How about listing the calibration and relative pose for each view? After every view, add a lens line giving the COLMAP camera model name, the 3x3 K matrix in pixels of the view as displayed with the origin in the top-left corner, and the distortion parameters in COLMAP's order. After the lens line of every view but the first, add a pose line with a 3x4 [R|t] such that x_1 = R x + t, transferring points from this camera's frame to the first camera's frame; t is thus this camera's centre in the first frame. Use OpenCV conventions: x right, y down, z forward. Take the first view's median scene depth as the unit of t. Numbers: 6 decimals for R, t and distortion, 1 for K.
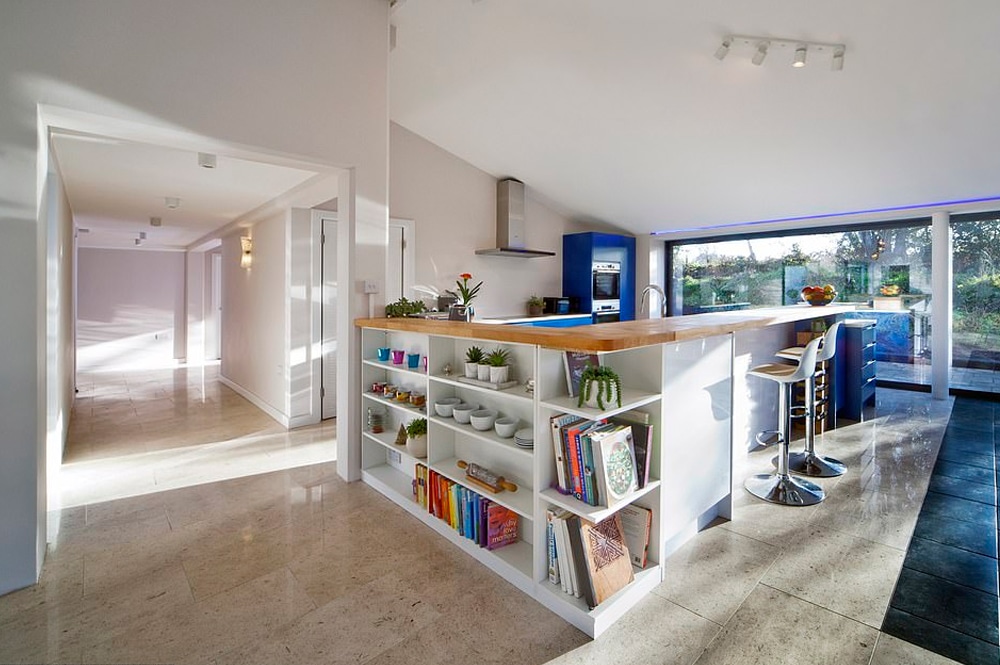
lens RADIAL K [[430.1, 0, 498.7], [0, 430.1, 291.7], [0, 0, 1]] dist [0.026319, 0.000000]
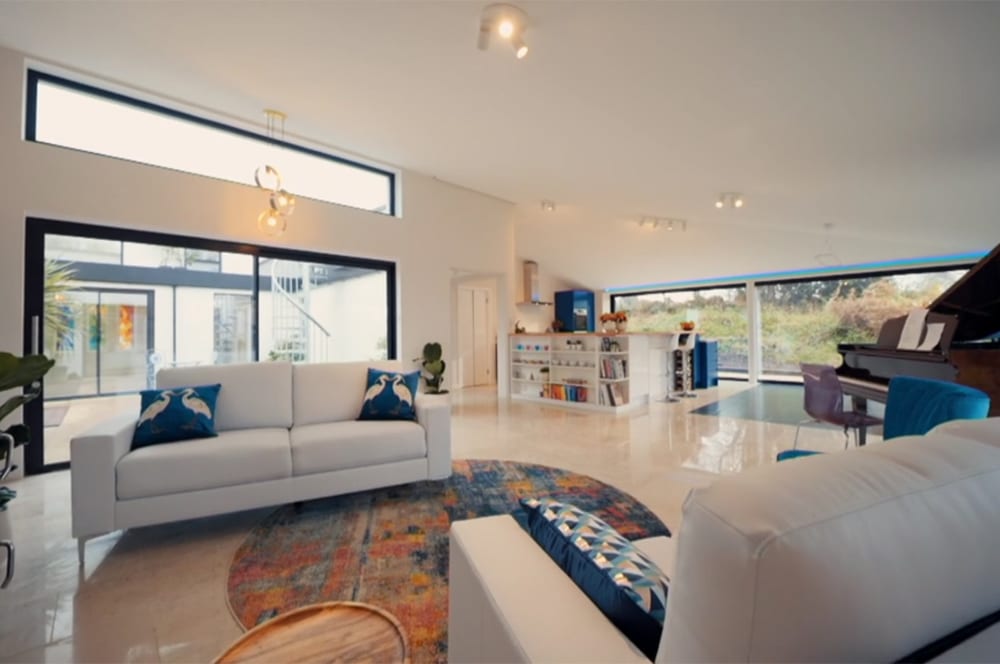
lens RADIAL K [[462.5, 0, 500.0], [0, 462.5, 332.0], [0, 0, 1]] dist [-0.004273, -0.000410]
pose [[0.979805, -0.008217, 0.199787, -1.060904], [0.009878, 0.999924, -0.007316, 0.091031], [-0.199711, 0.009142, 0.979812, -1.848595]]
